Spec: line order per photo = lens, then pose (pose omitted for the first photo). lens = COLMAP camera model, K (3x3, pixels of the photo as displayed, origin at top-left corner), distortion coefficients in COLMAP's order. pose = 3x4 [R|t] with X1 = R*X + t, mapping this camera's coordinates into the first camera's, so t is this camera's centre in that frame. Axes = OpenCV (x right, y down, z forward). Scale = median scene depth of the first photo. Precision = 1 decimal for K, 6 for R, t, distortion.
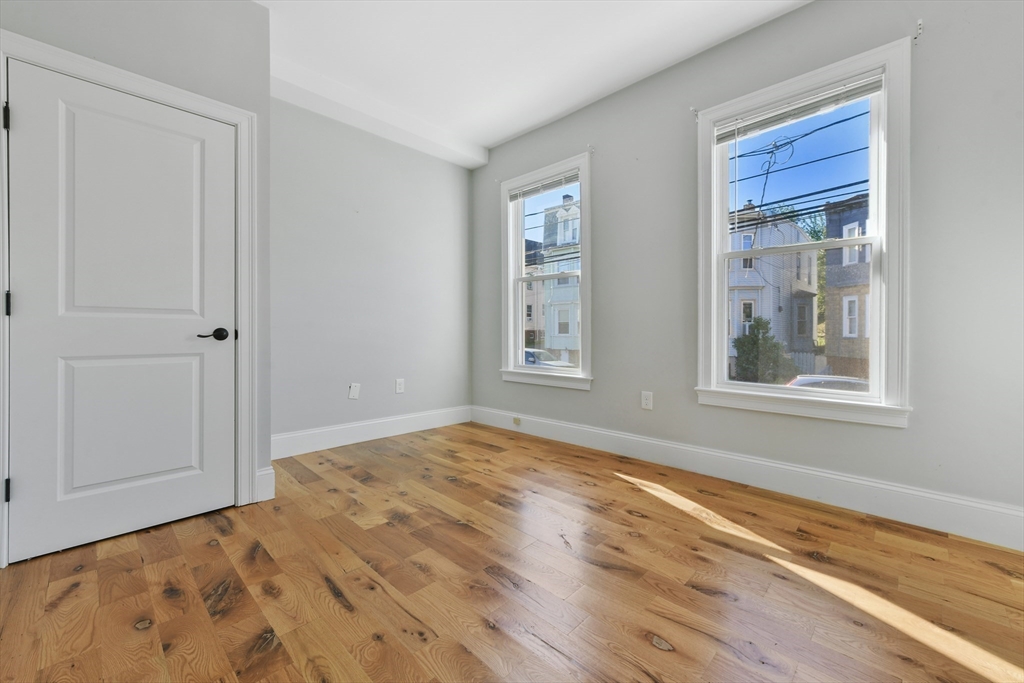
lens RADIAL K [[414.7, 0, 519.3], [0, 414.7, 333.5], [0, 0, 1]] dist [-0.000622, 0.000645]
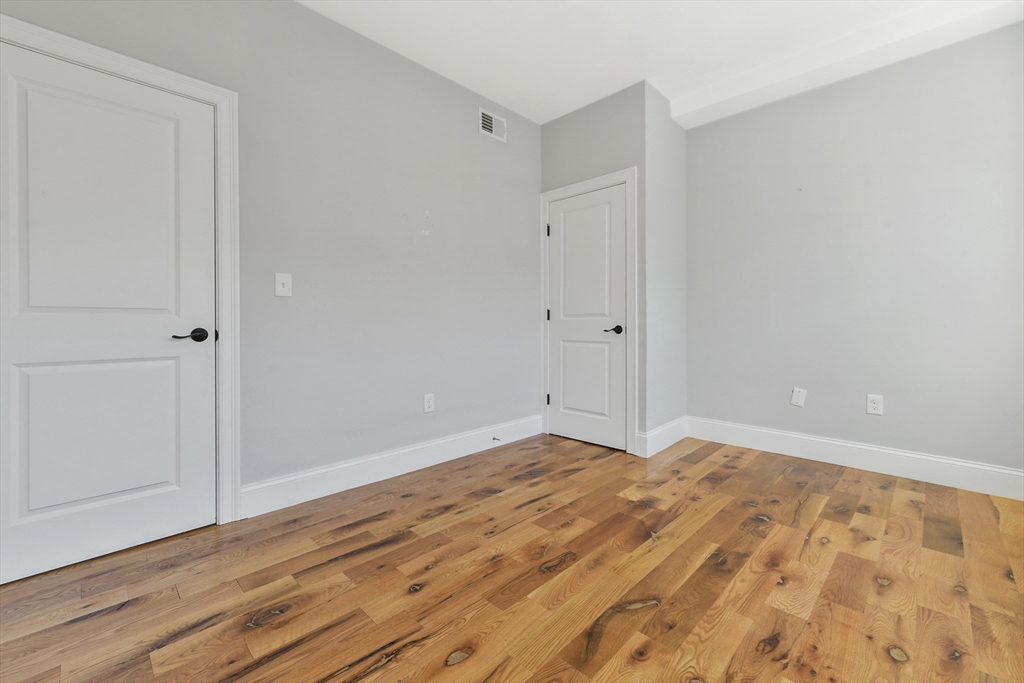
lens RADIAL K [[414.7, 0, 516.7], [0, 414.7, 332.9], [0, 0, 1]] dist [-0.000622, 0.000645]
pose [[-0.012303, 0.015890, -0.999798, 0.766033], [-0.006333, 0.999852, 0.015969, -0.008498], [0.999904, 0.006528, -0.012200, 0.683907]]
